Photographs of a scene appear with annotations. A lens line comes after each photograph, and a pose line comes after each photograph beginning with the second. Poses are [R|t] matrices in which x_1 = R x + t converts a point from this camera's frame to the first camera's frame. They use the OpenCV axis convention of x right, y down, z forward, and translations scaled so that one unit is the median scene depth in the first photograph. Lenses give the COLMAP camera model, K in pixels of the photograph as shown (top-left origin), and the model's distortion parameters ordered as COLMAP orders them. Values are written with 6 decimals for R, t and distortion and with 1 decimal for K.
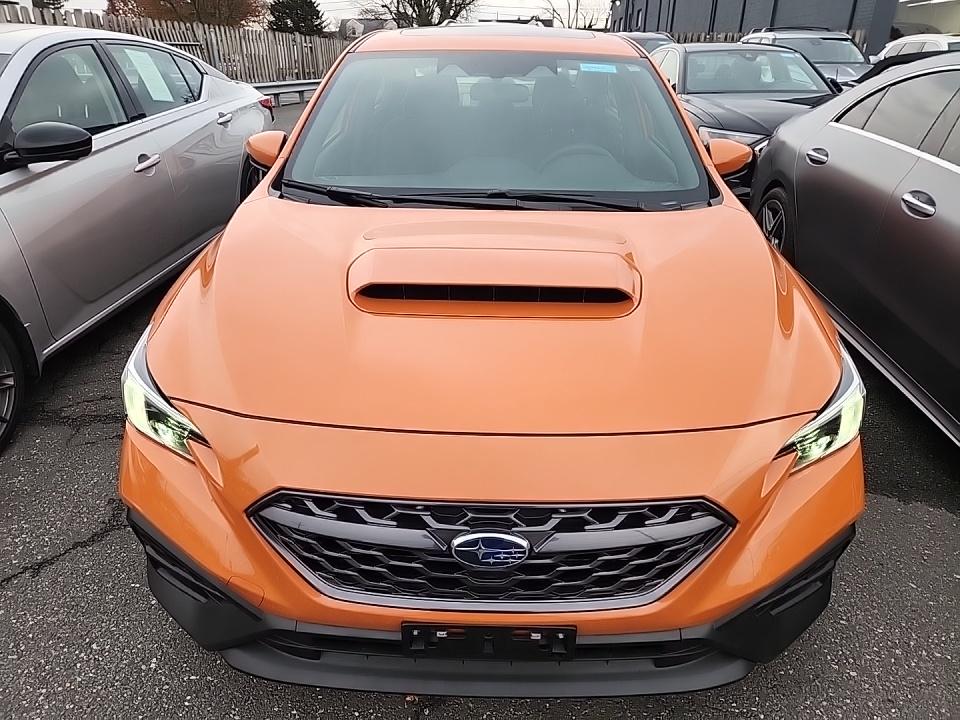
lens RADIAL K [[634.5, 0, 484.4], [0, 634.5, 360.8], [0, 0, 1]] dist [0.053214, -0.035465]
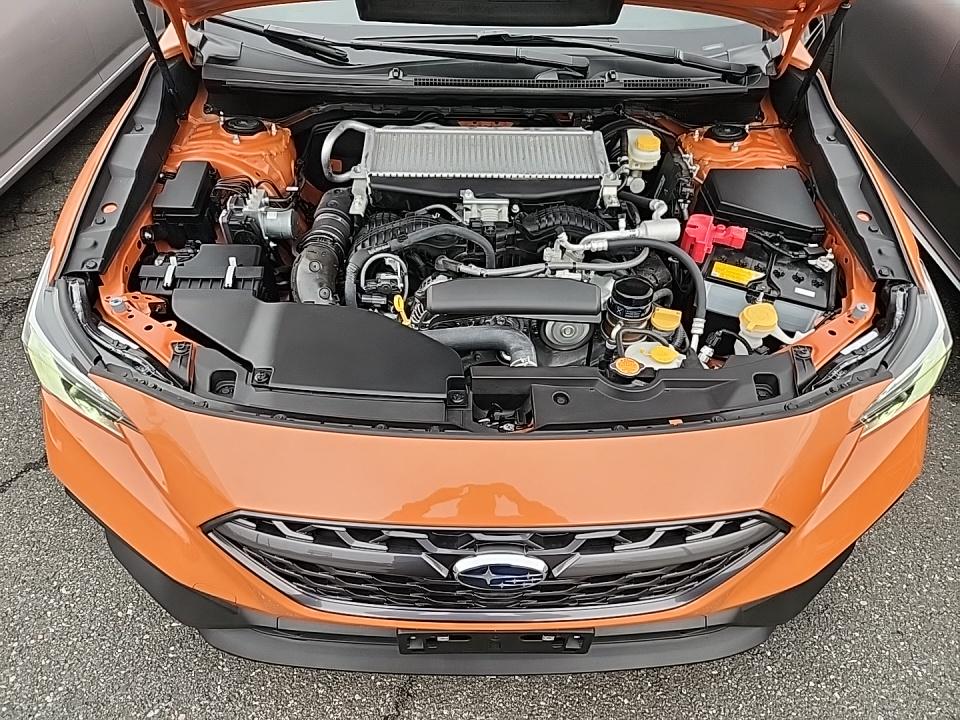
lens RADIAL K [[634.5, 0, 476.1], [0, 634.5, 353.8], [0, 0, 1]] dist [0.053214, -0.035465]
pose [[0.999599, -0.014001, 0.024607, -0.029528], [0.006213, 0.956448, 0.291837, -0.167164], [-0.027621, -0.291567, 0.956152, 0.209882]]
